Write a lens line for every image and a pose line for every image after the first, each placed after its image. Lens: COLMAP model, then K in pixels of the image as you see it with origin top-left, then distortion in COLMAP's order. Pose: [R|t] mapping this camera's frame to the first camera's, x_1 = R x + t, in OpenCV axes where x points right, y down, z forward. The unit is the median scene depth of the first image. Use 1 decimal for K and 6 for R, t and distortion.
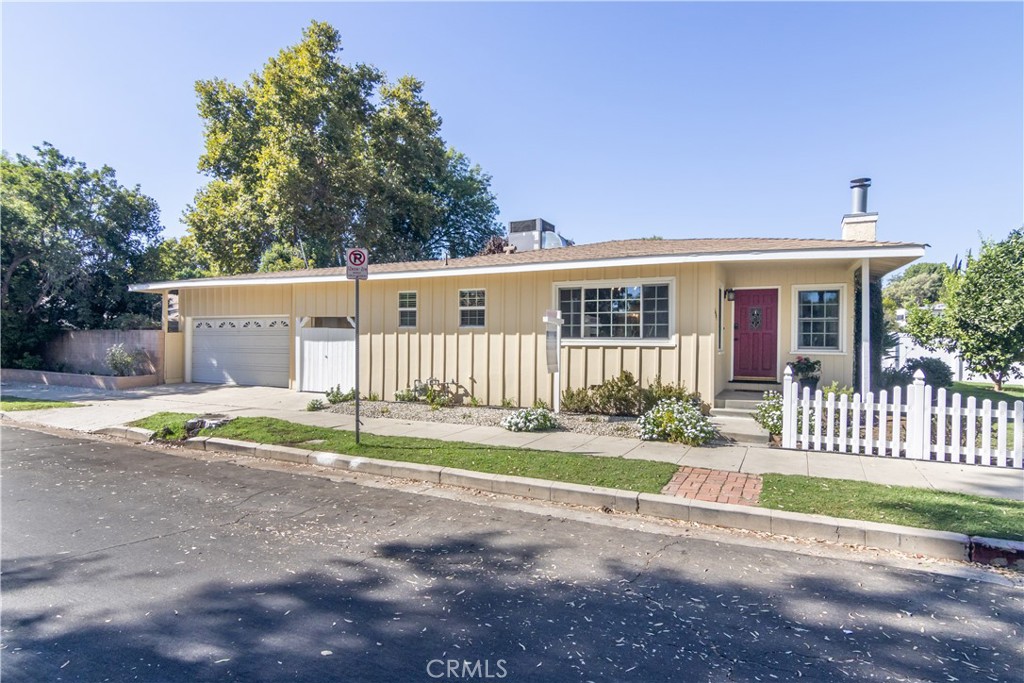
lens RADIAL K [[533.9, 0, 513.0], [0, 533.9, 344.4], [0, 0, 1]] dist [-0.004811, -0.001016]
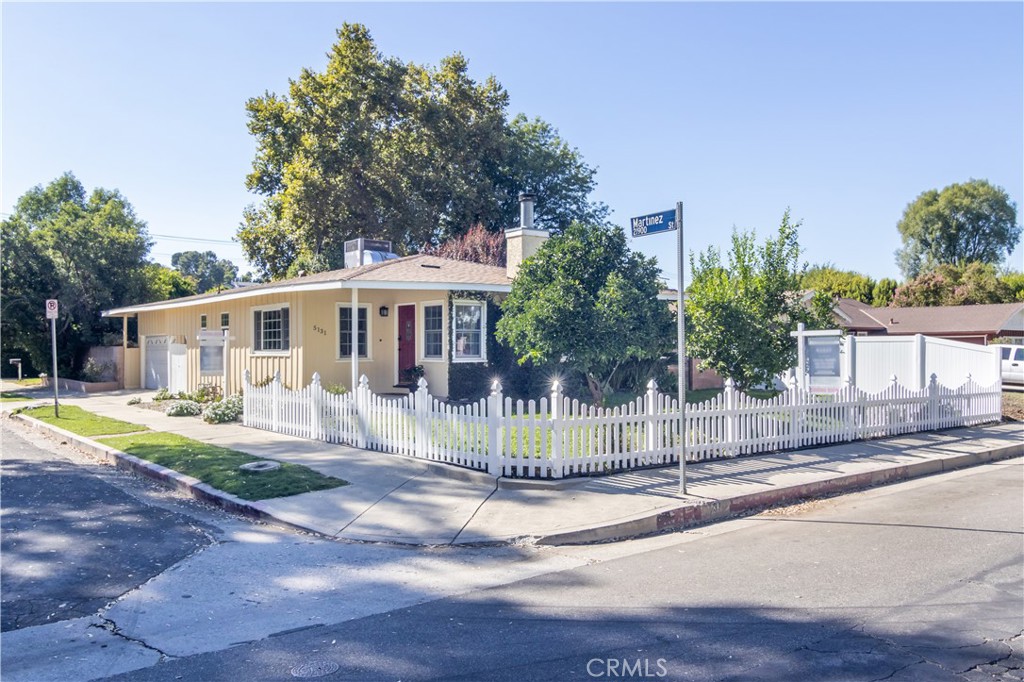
lens RADIAL K [[779.3, 0, 511.8], [0, 779.3, 337.0], [0, 0, 1]] dist [0.006875, 0.001585]
pose [[0.911369, -0.017833, -0.411204, 0.905936], [0.007207, 0.999599, -0.027377, 0.007792], [0.411527, 0.021987, 0.911132, -0.286685]]
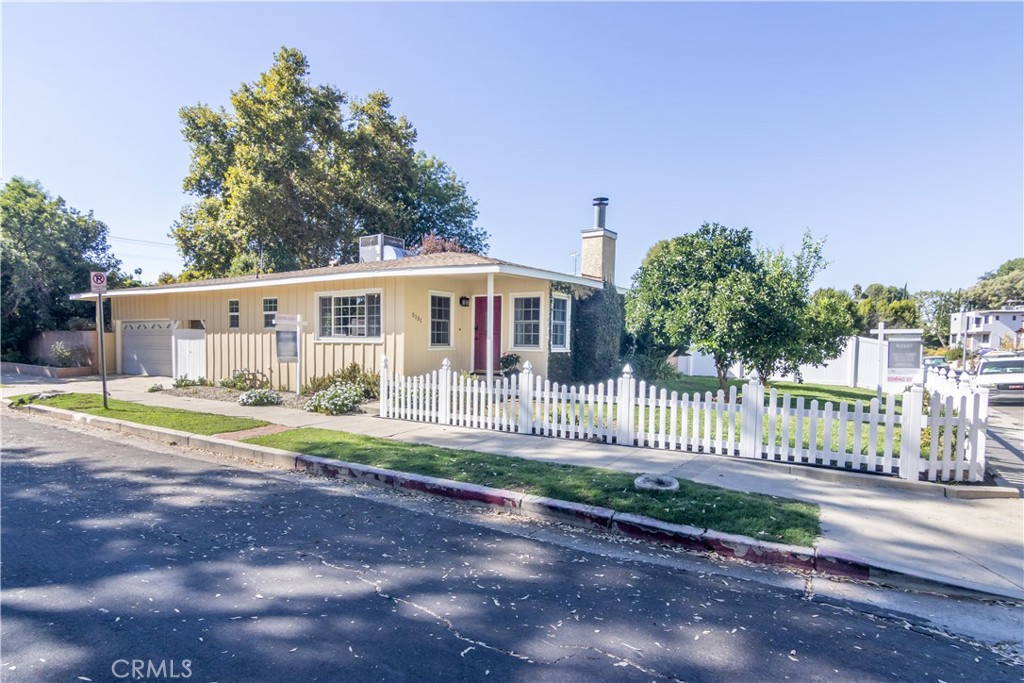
lens RADIAL K [[574.2, 0, 511.7], [0, 574.2, 352.0], [0, 0, 1]] dist [0.003975, 0.000686]
pose [[0.989821, 0.007868, -0.142097, 0.469109], [-0.007593, 0.999968, 0.002474, 0.011362], [0.142112, -0.001370, 0.989850, -0.174959]]
